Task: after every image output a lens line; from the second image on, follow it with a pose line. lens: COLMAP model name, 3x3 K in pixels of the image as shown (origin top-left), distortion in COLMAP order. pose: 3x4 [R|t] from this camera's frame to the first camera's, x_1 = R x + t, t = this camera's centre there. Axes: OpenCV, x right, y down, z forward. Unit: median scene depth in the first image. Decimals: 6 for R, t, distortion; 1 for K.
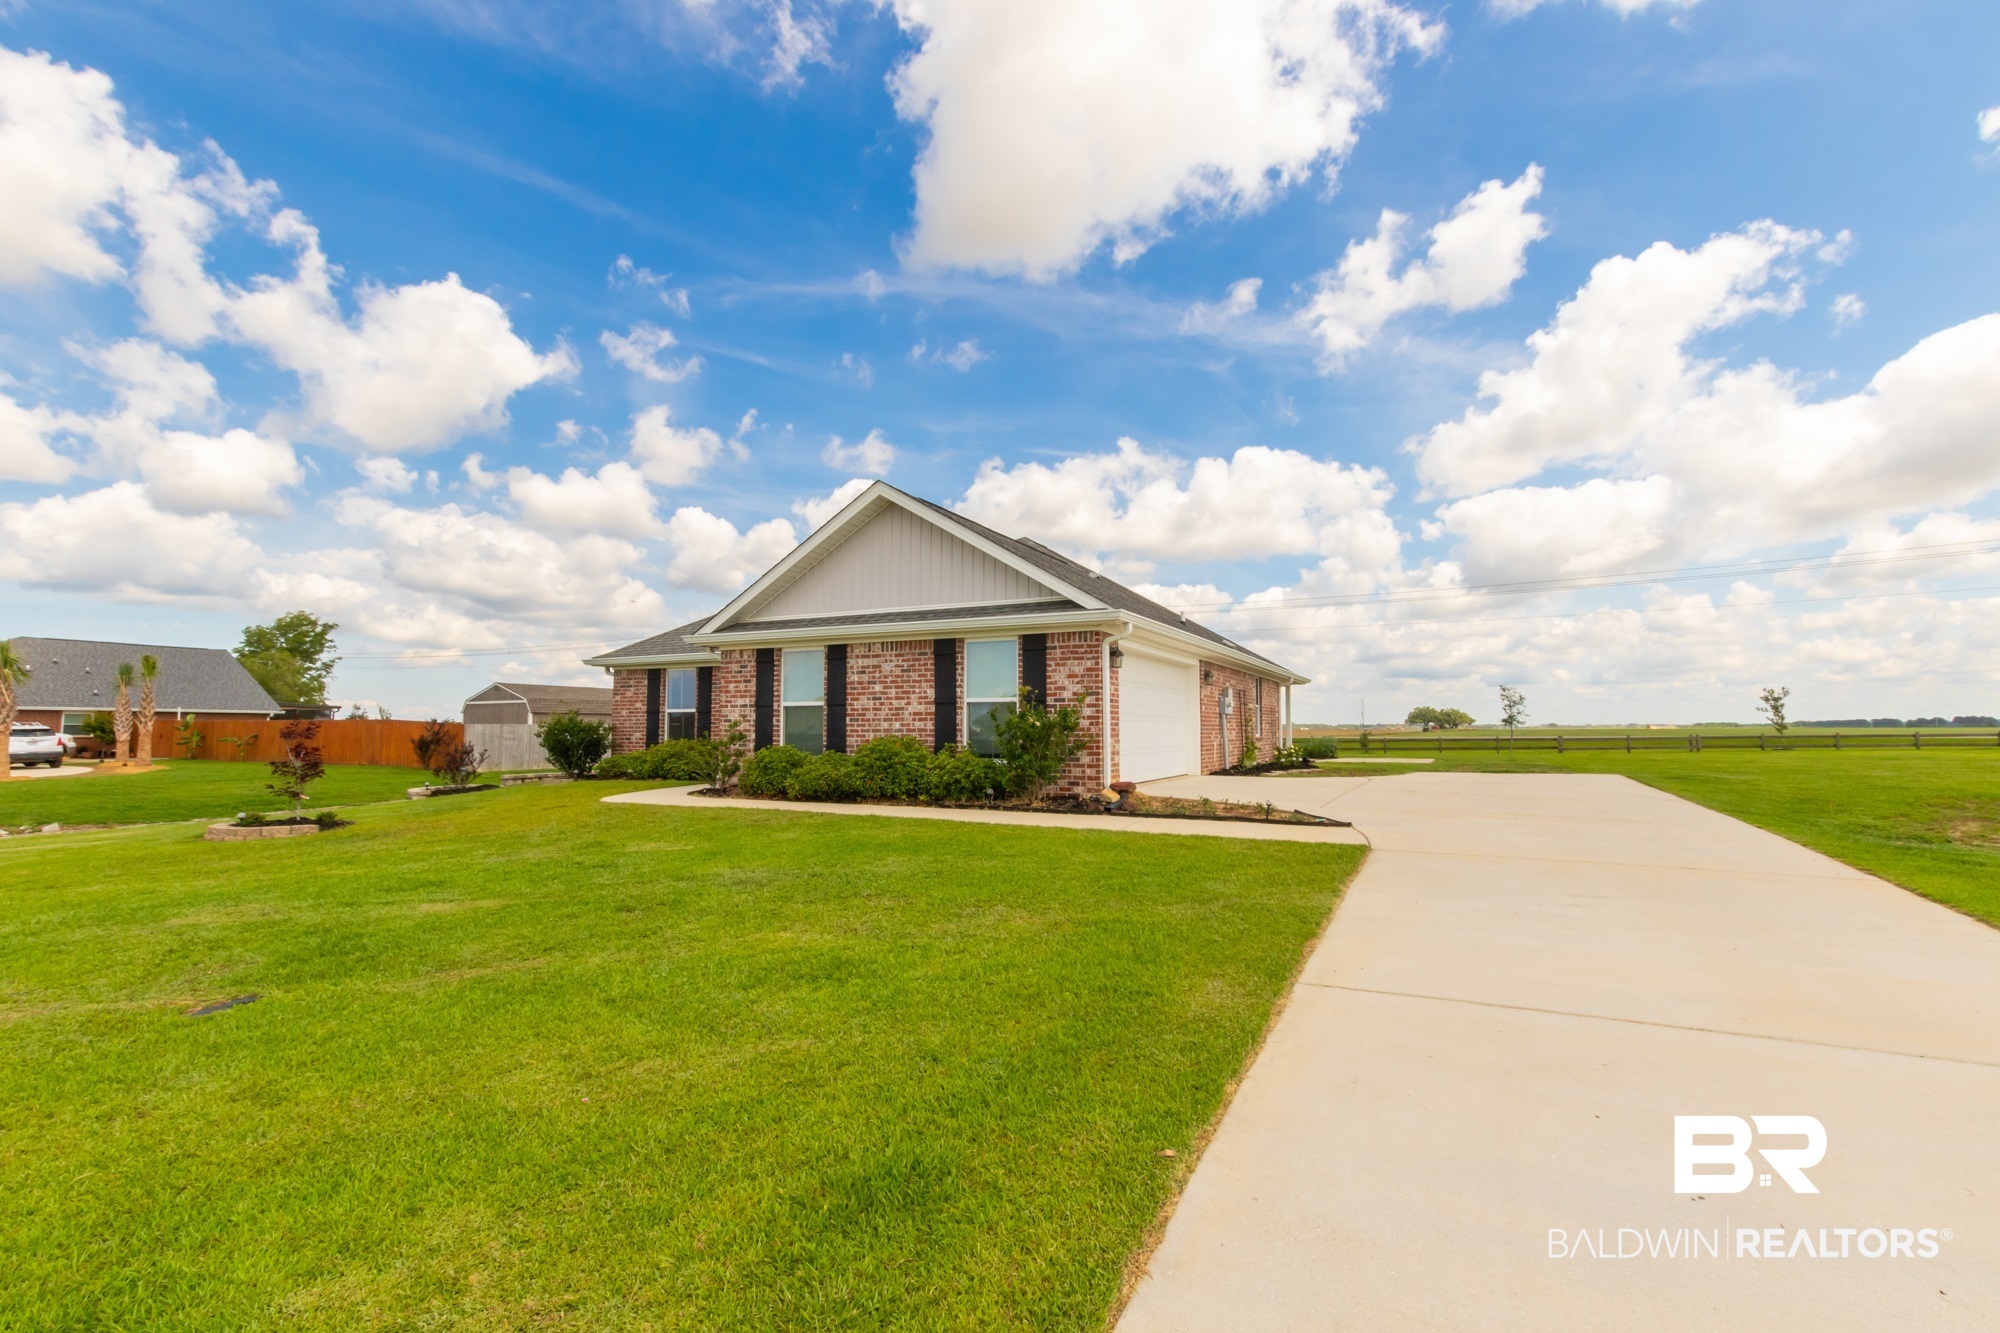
lens RADIAL K [[962.7, 0, 1042.4], [0, 962.7, 687.2], [0, 0, 1]] dist [0.005715, -0.000966]
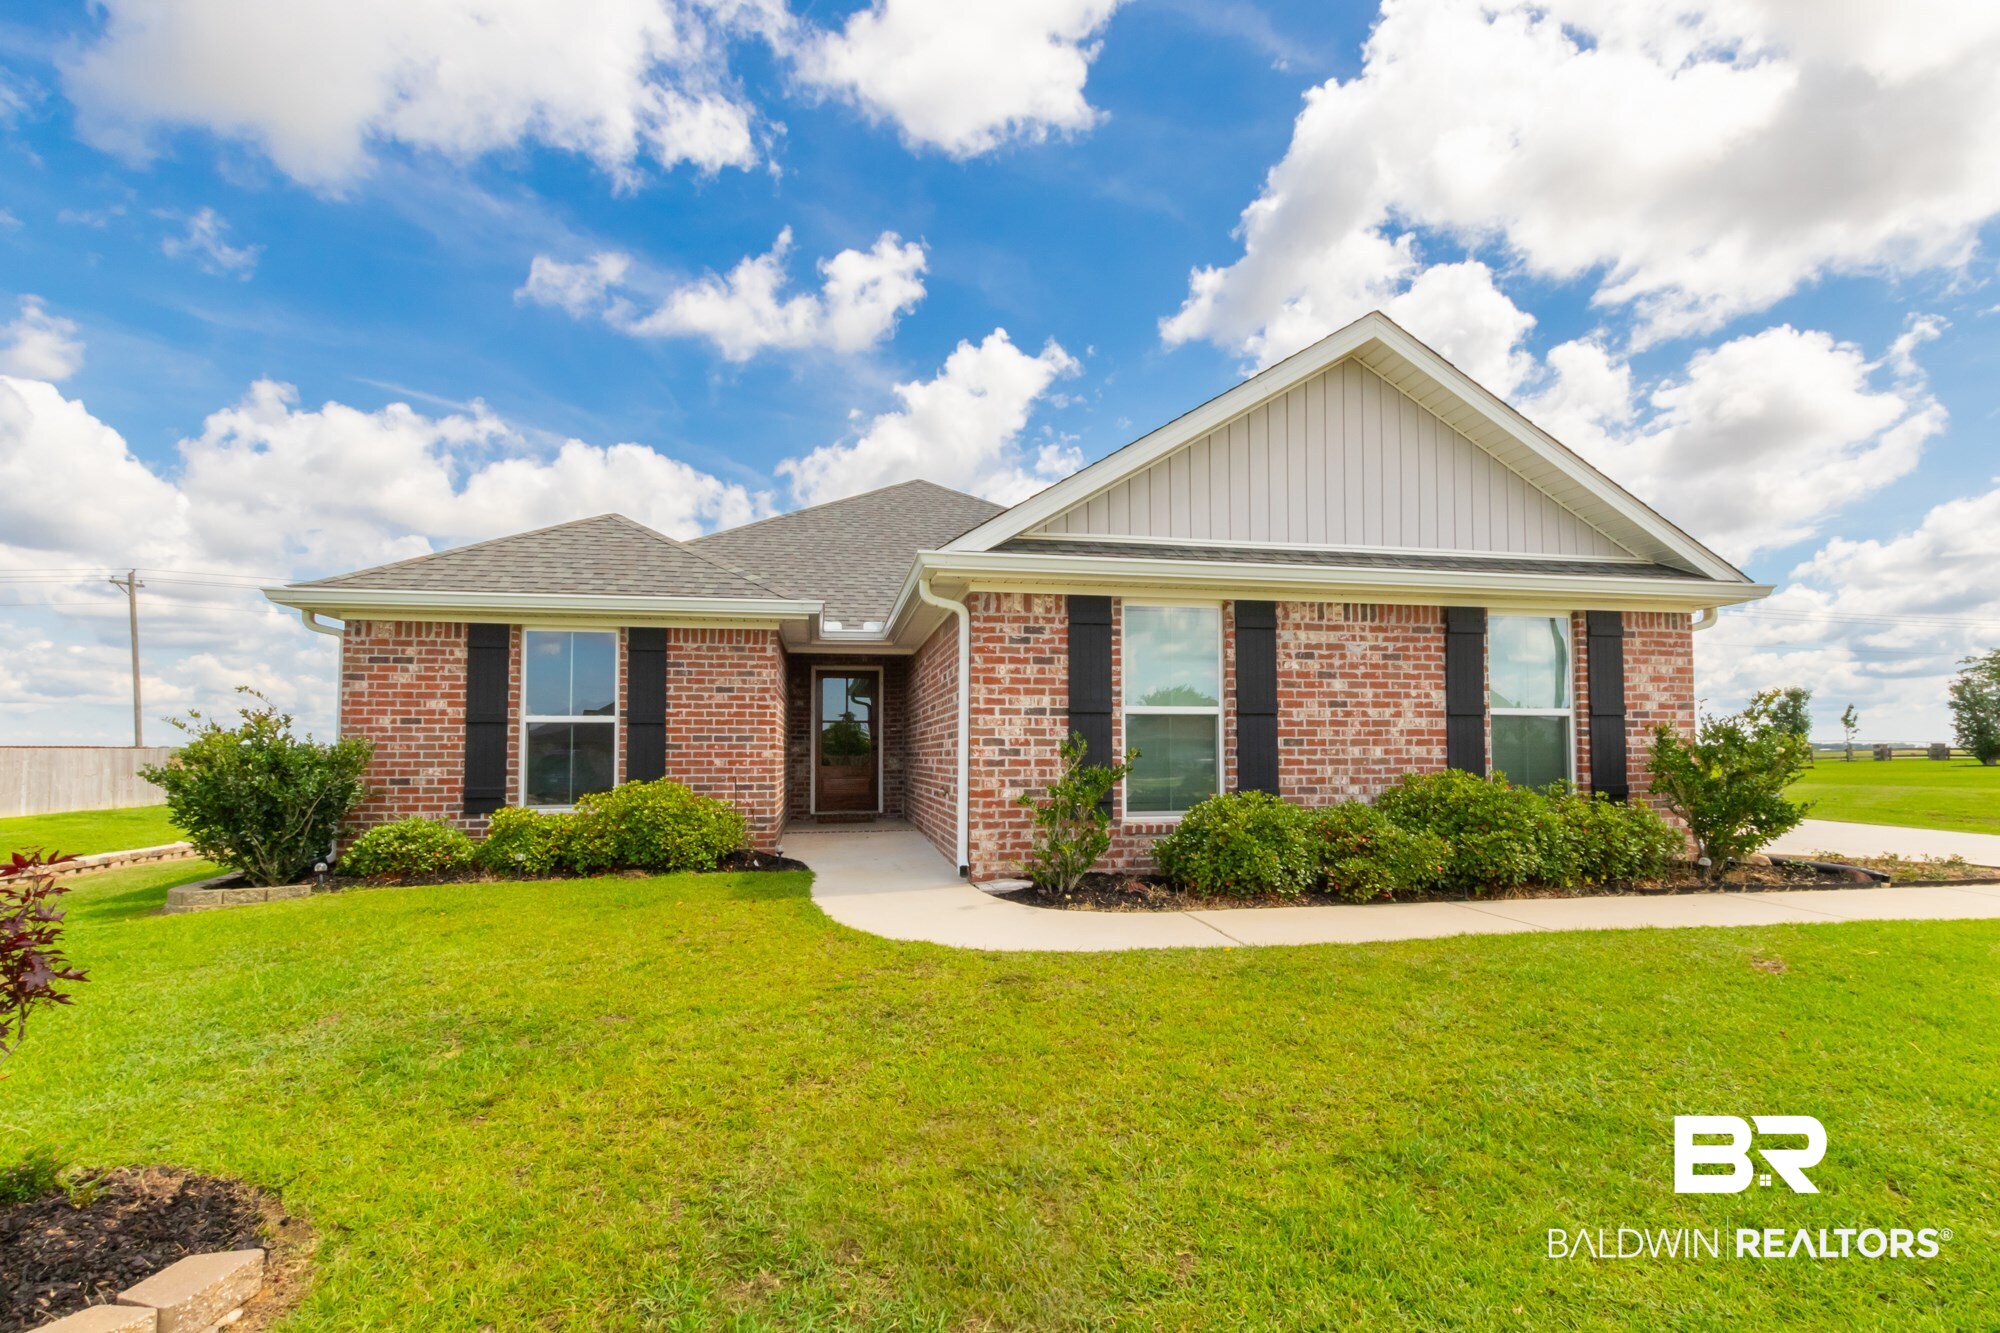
lens RADIAL K [[962.7, 0, 1006.3], [0, 962.7, 731.3], [0, 0, 1]] dist [0.005715, -0.000966]
pose [[0.785200, 0.013663, 0.619092, -0.651422], [-0.025812, 0.999610, 0.010677, 0.025743], [-0.618704, -0.024364, 0.785246, 0.663705]]
